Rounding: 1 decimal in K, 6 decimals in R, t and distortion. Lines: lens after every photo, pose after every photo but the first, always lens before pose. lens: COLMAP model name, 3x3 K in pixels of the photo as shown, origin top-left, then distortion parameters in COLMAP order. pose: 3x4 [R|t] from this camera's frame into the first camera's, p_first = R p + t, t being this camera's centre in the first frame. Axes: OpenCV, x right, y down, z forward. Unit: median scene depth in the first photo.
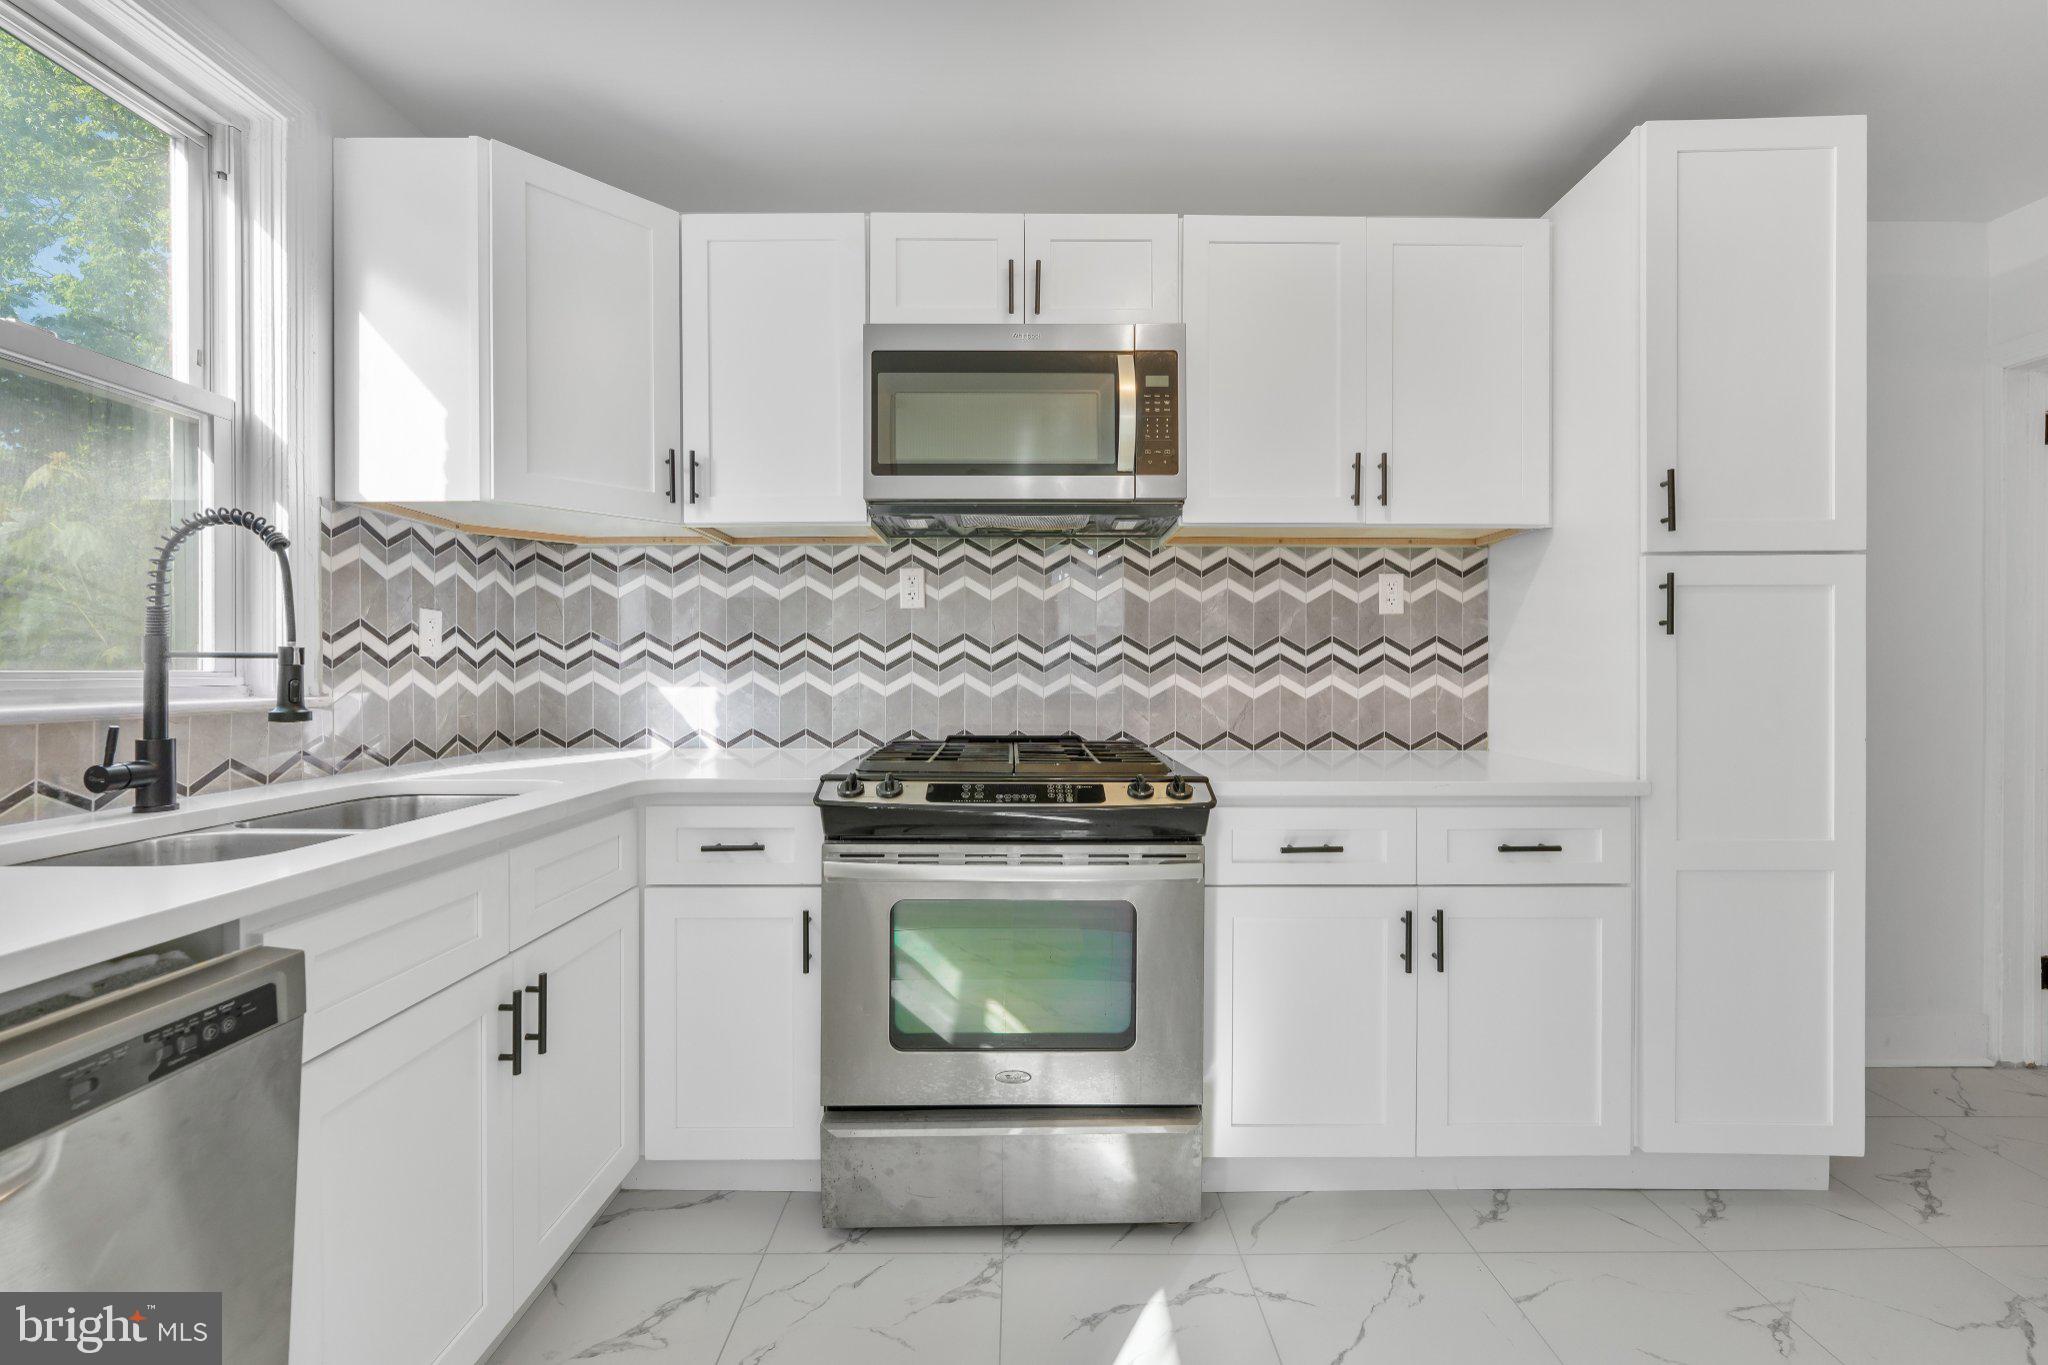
lens RADIAL K [[827.2, 0, 1022.4], [0, 827.2, 686.9], [0, 0, 1]] dist [-0.000223, 0.000014]
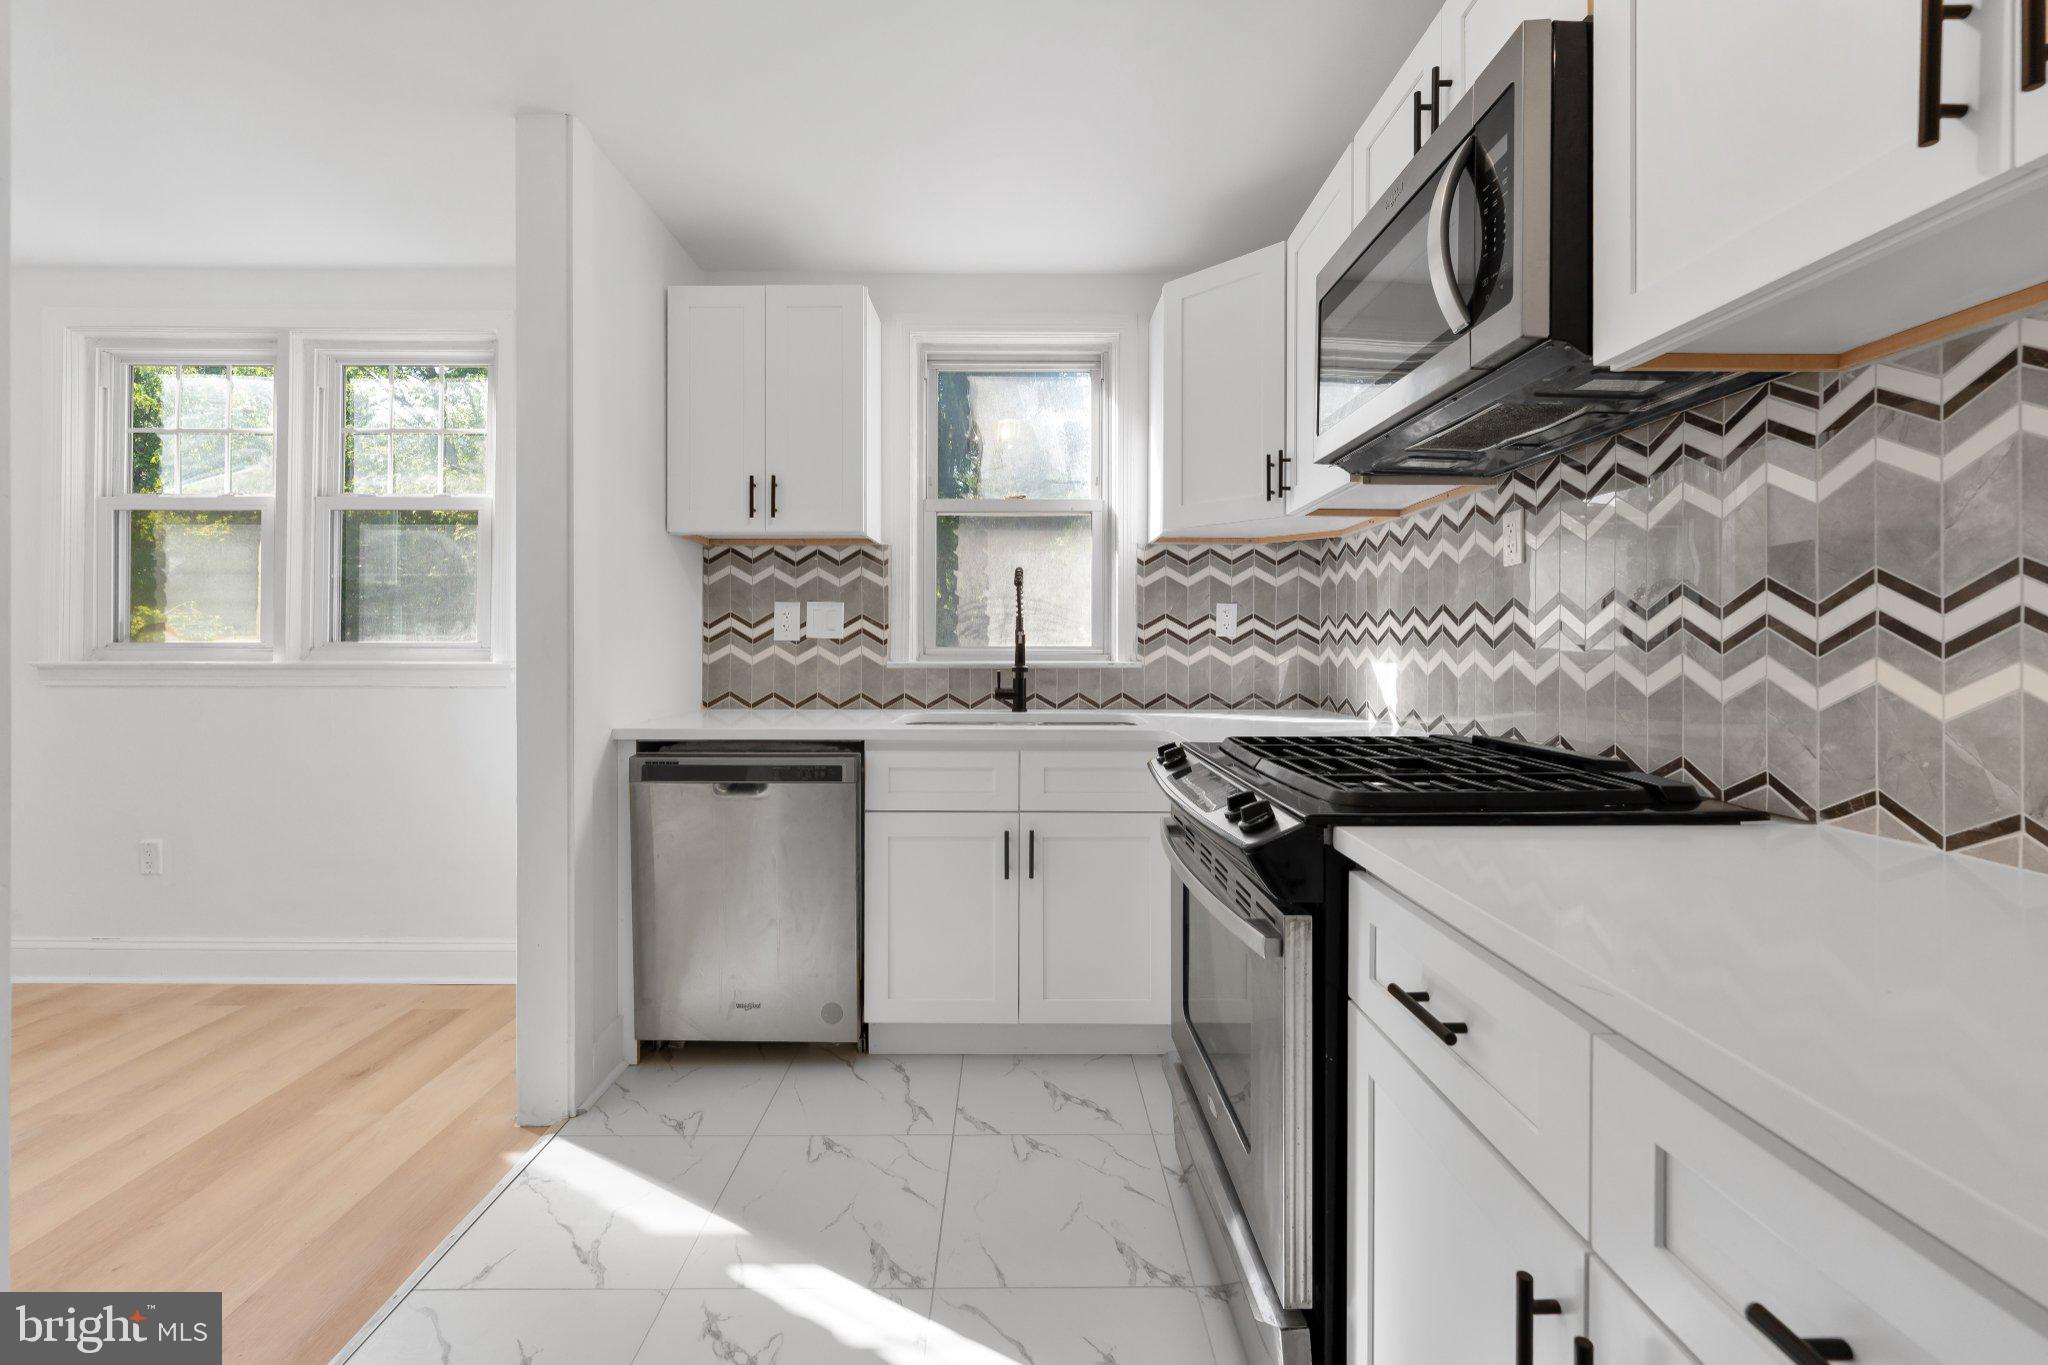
lens RADIAL K [[837.7, 0, 1018.2], [0, 837.7, 652.8], [0, 0, 1]] dist [-0.000899, -0.000803]
pose [[0.001058, 0.010931, -0.999940, 0.685683], [-0.019967, 0.999741, 0.010908, -0.016226], [0.999800, 0.019954, 0.001276, 0.606926]]
